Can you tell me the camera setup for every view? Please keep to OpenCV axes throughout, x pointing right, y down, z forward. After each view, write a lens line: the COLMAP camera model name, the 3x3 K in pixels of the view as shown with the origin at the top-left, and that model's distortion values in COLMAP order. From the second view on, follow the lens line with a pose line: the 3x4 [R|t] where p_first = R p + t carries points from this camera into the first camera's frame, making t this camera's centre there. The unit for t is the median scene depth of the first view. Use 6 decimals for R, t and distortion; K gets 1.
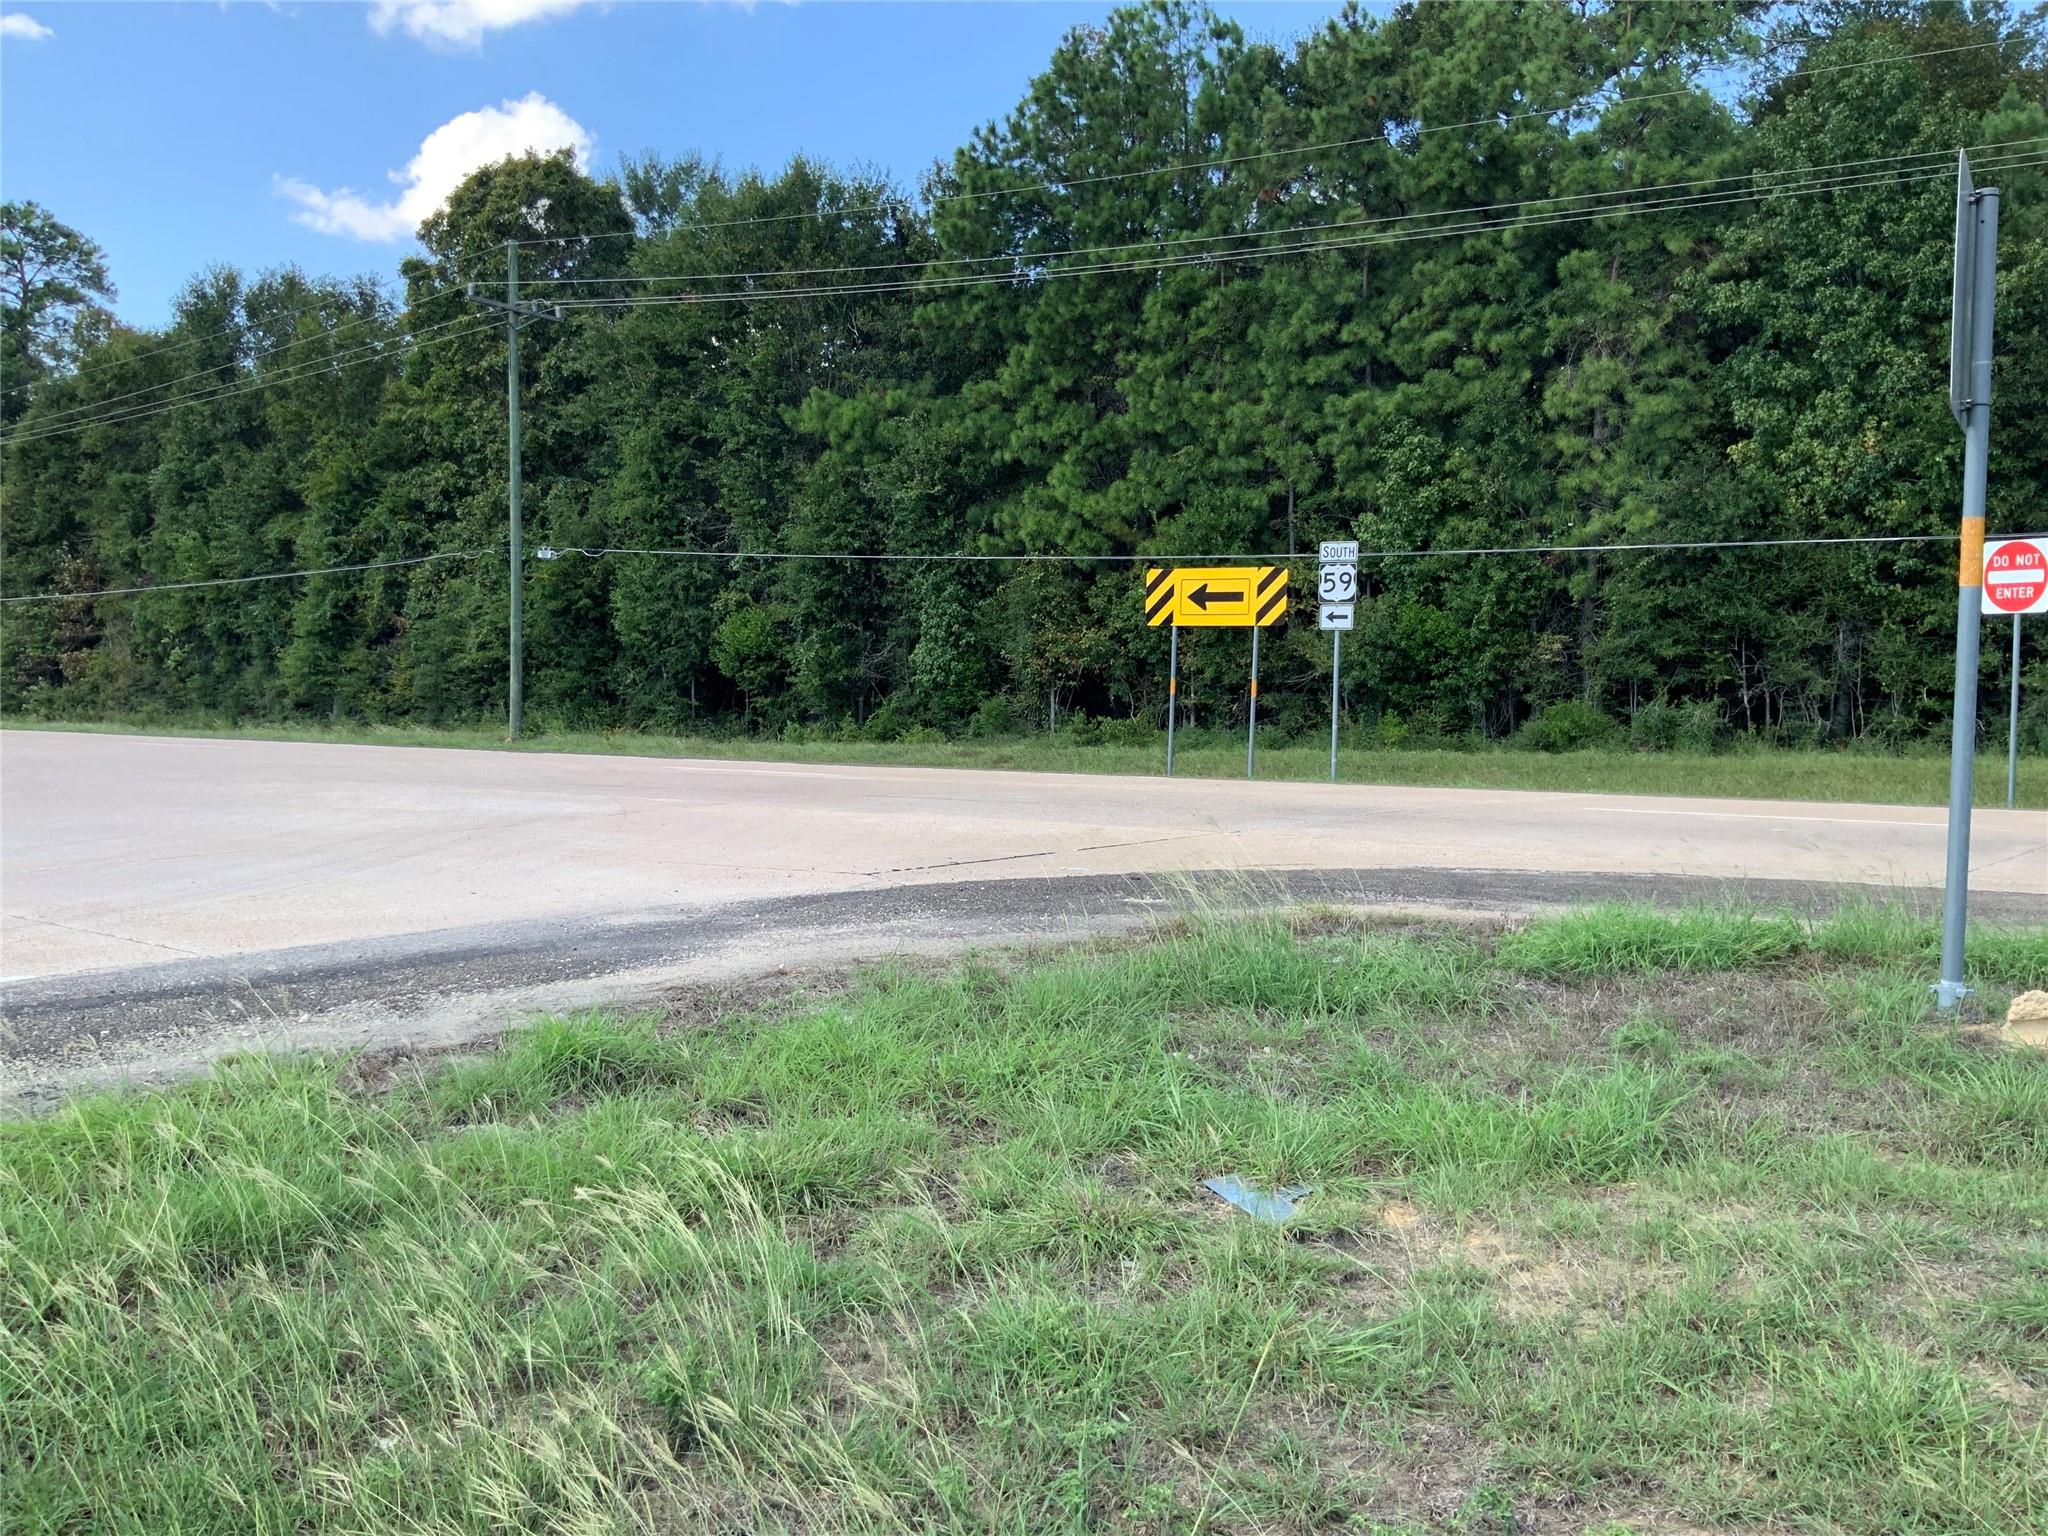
lens RADIAL K [[1690.8, 0, 1000.8], [0, 1690.8, 774.7], [0, 0, 1]] dist [0.097065, -0.201807]
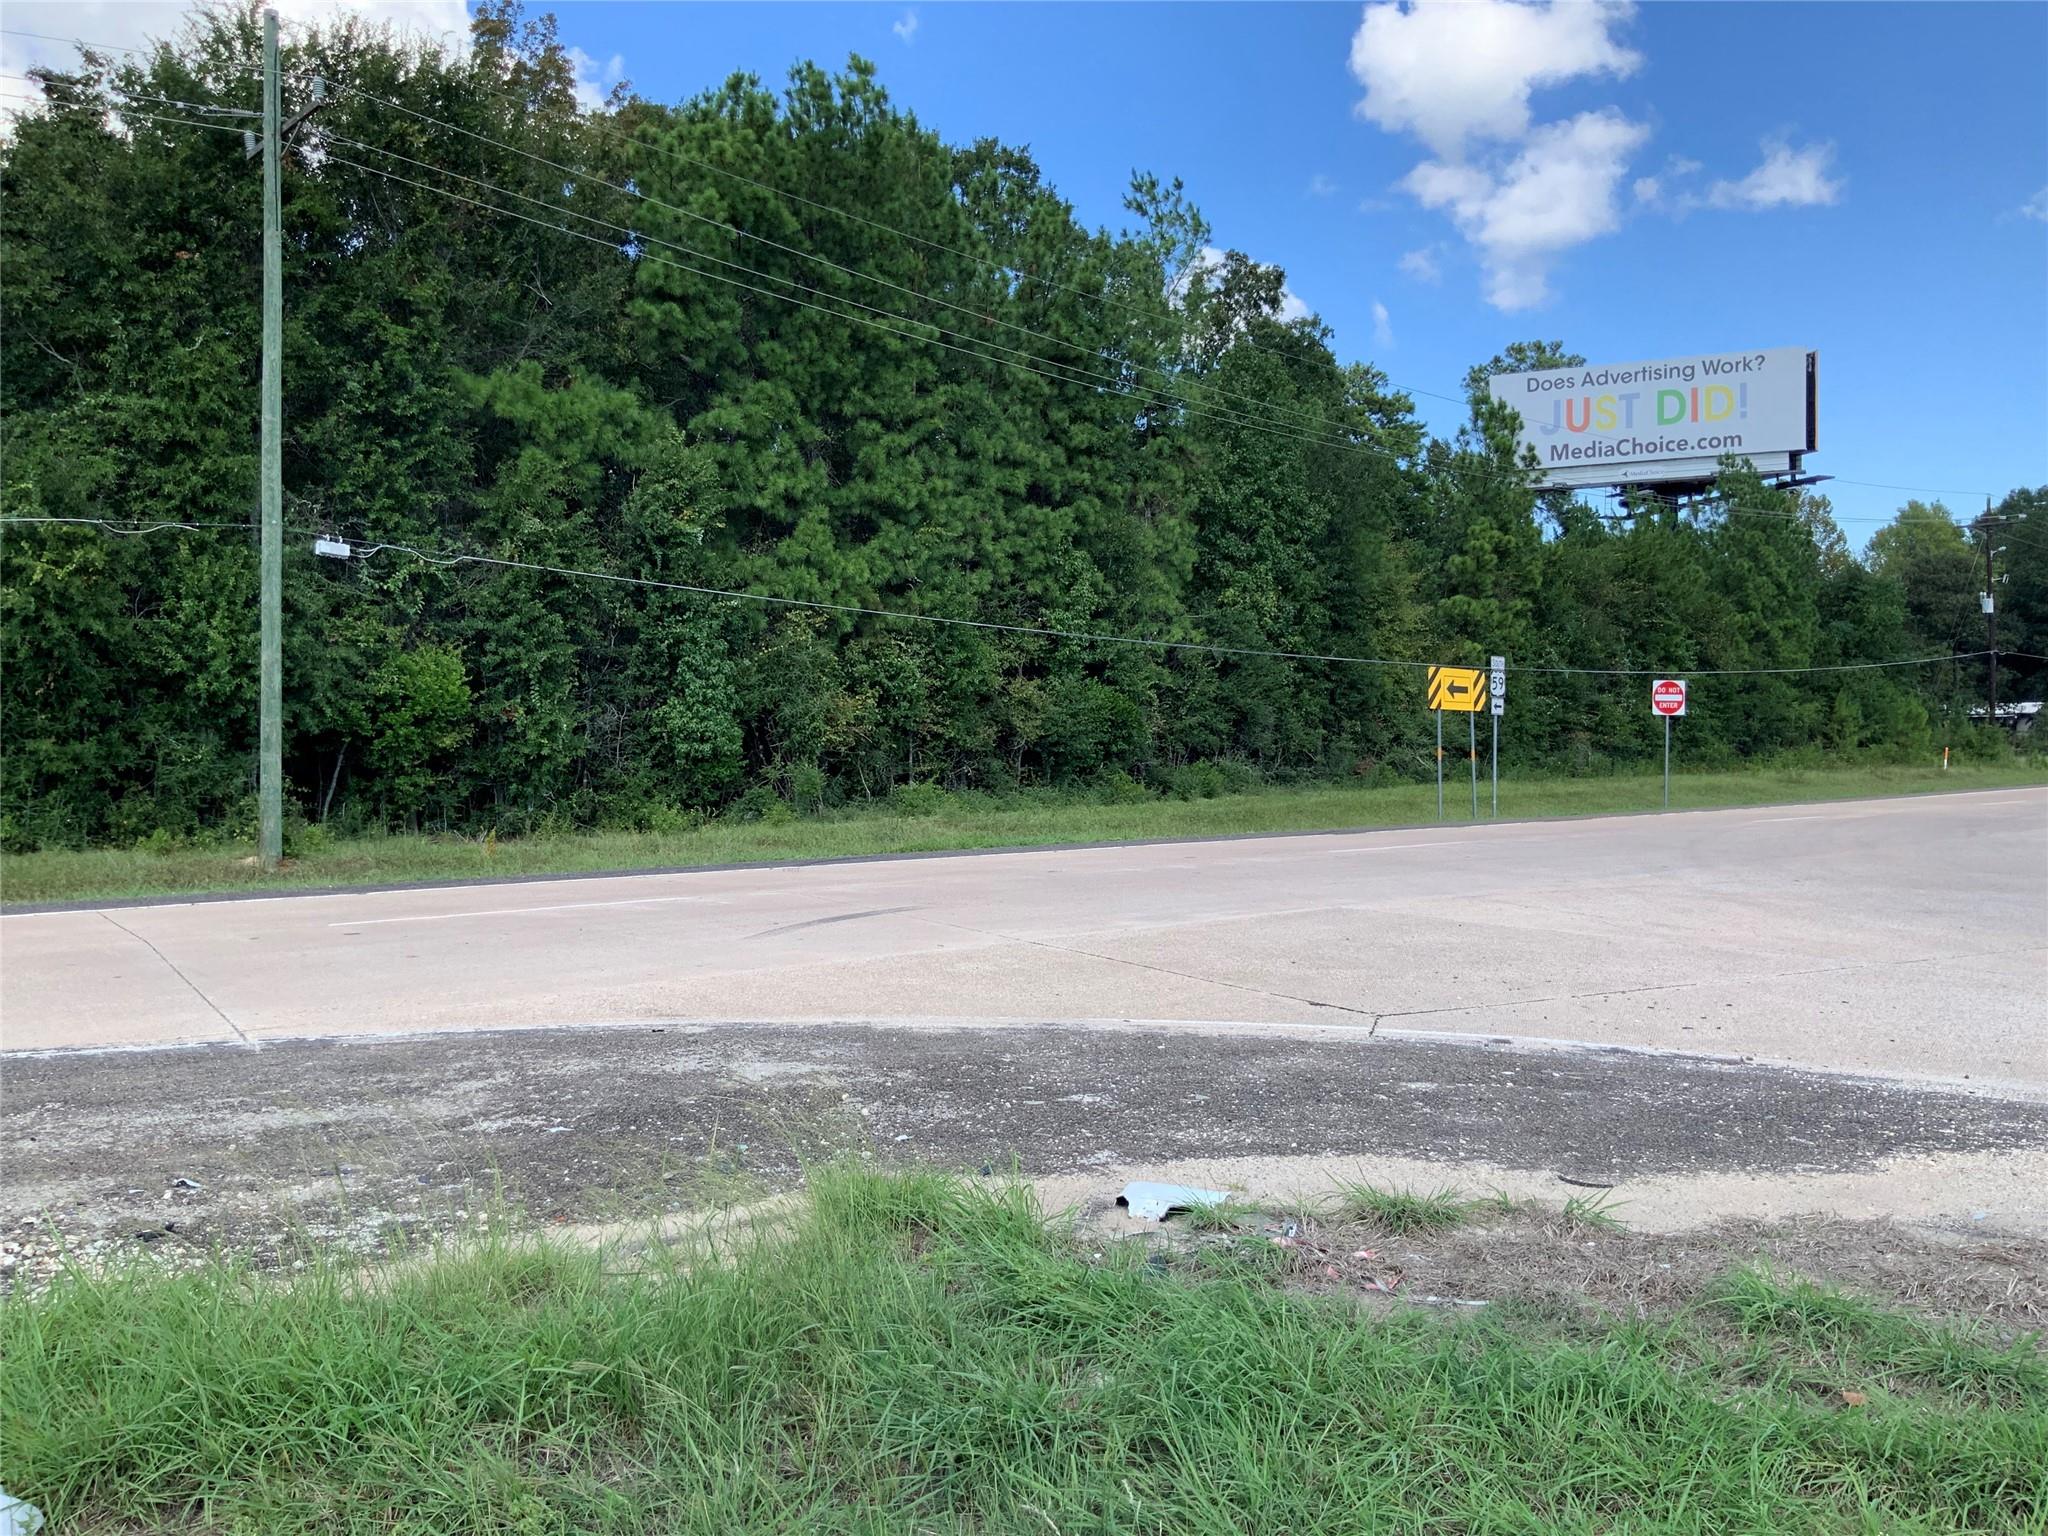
lens RADIAL K [[1690.8, 0, 1000.8], [0, 1690.8, 774.7], [0, 0, 1]] dist [0.097065, -0.201807]
pose [[0.203612, -0.026035, 0.978705, -1.007987], [0.053745, 0.998436, 0.015378, -0.058859], [-0.977575, 0.049470, 0.204693, 0.831798]]
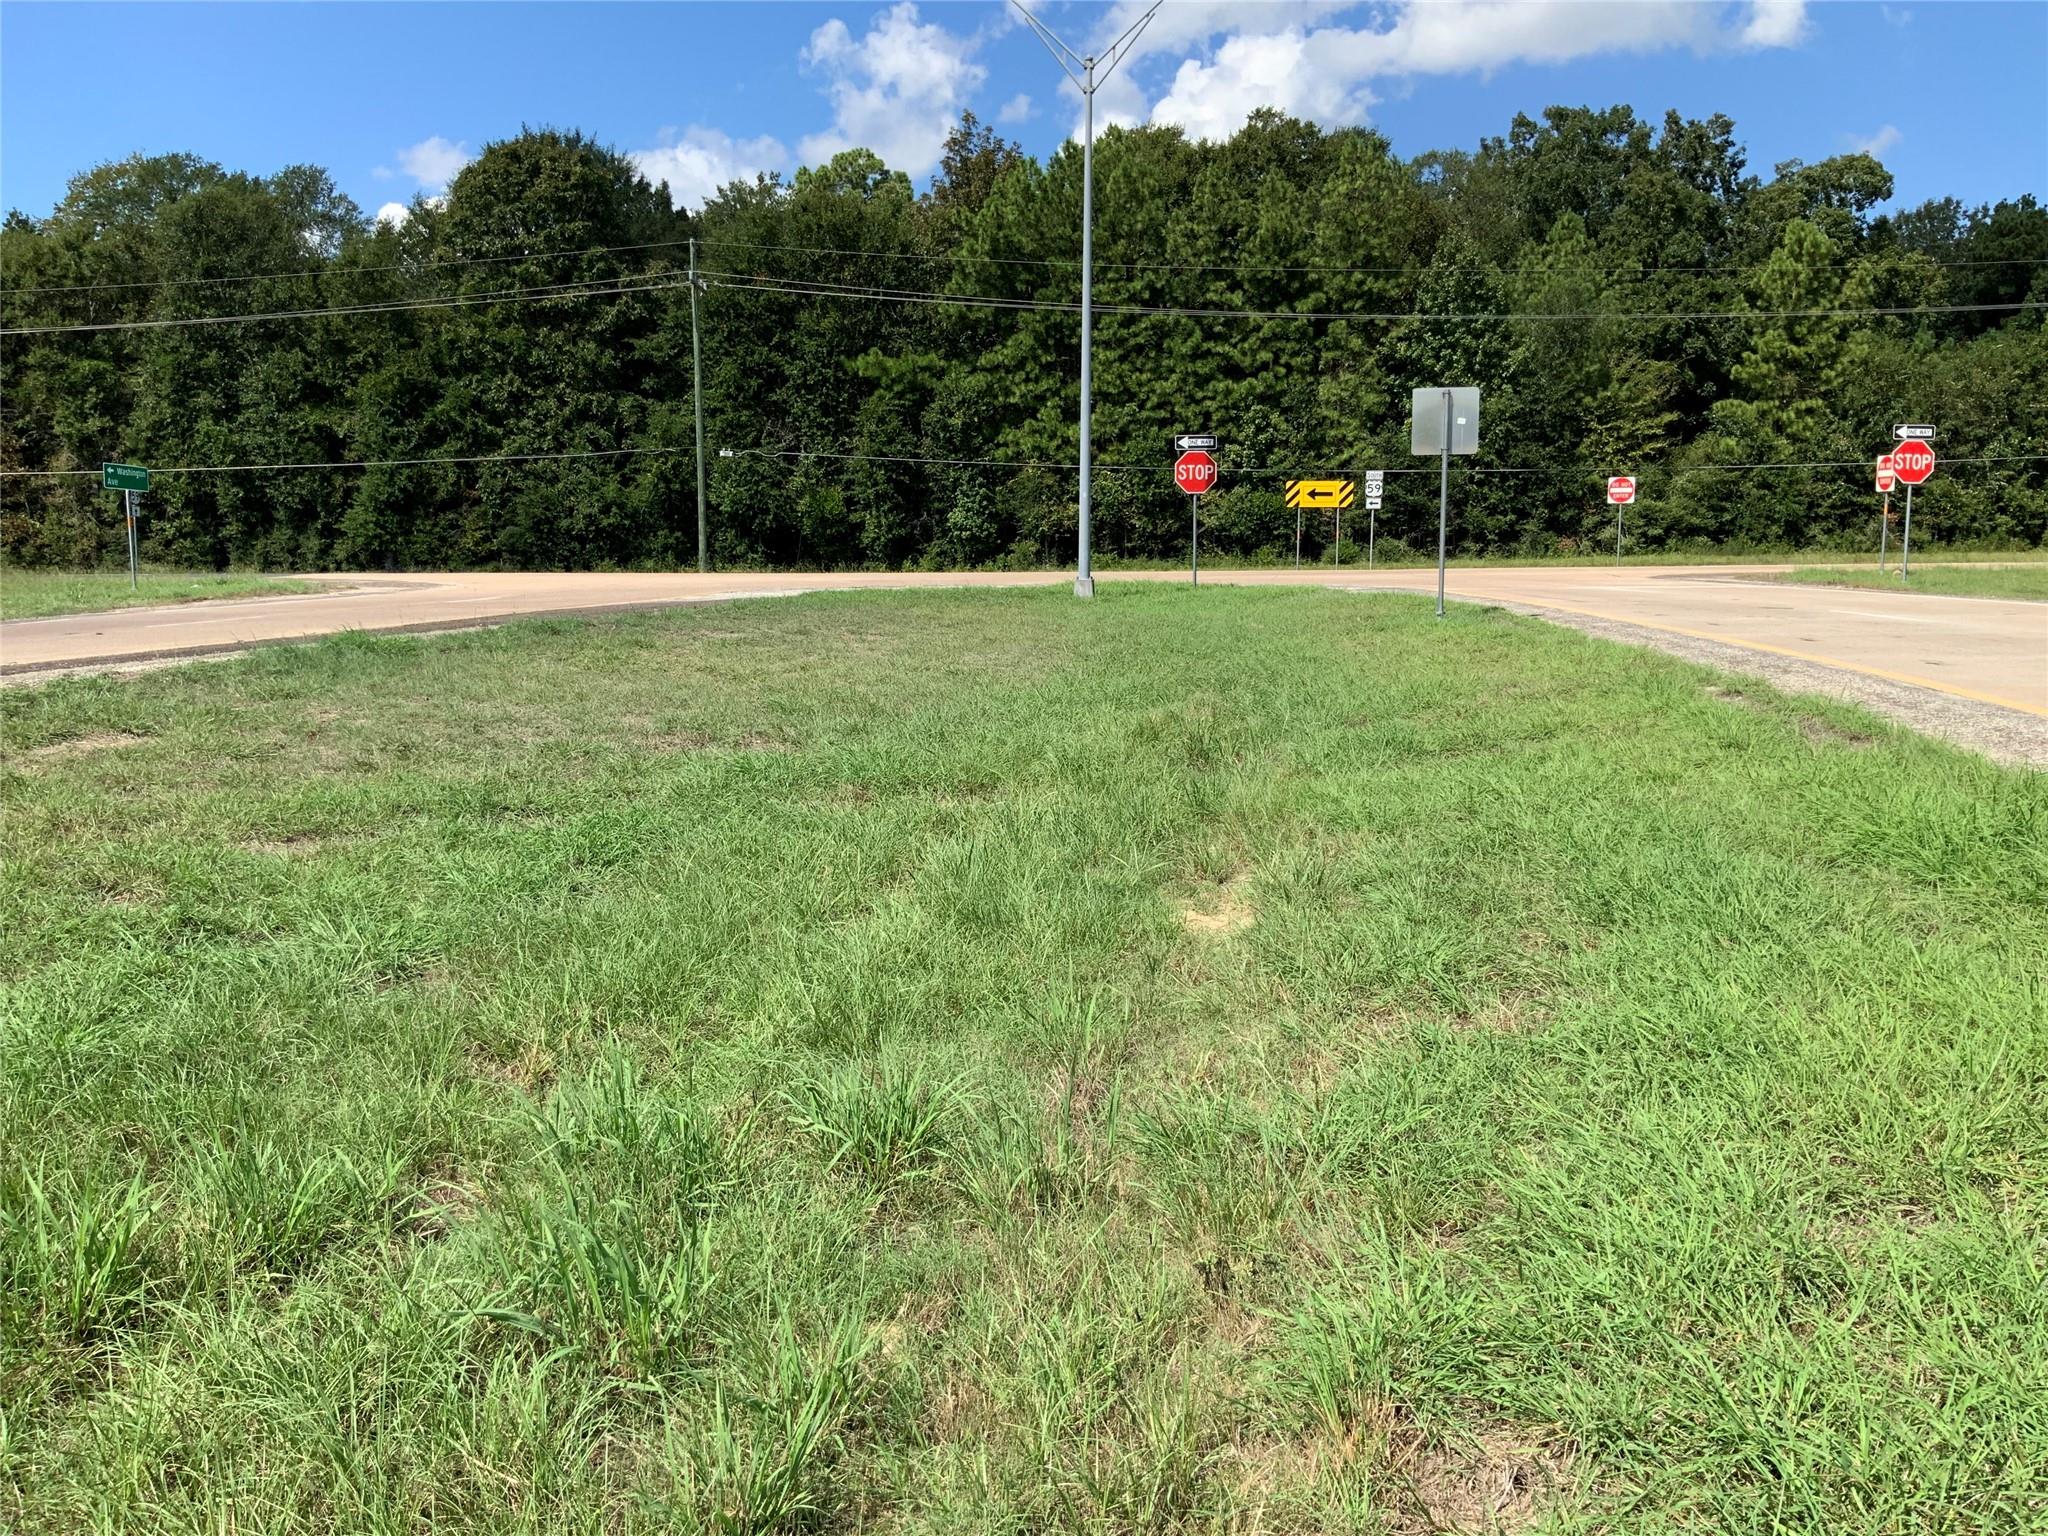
lens RADIAL K [[1690.8, 0, 1000.8], [0, 1690.8, 774.7], [0, 0, 1]] dist [0.097065, -0.201807]
pose [[0.828638, -0.089879, 0.552523, -1.149280], [0.042244, 0.994252, 0.098380, 0.019426], [-0.558189, -0.058181, 0.827671, -0.495954]]
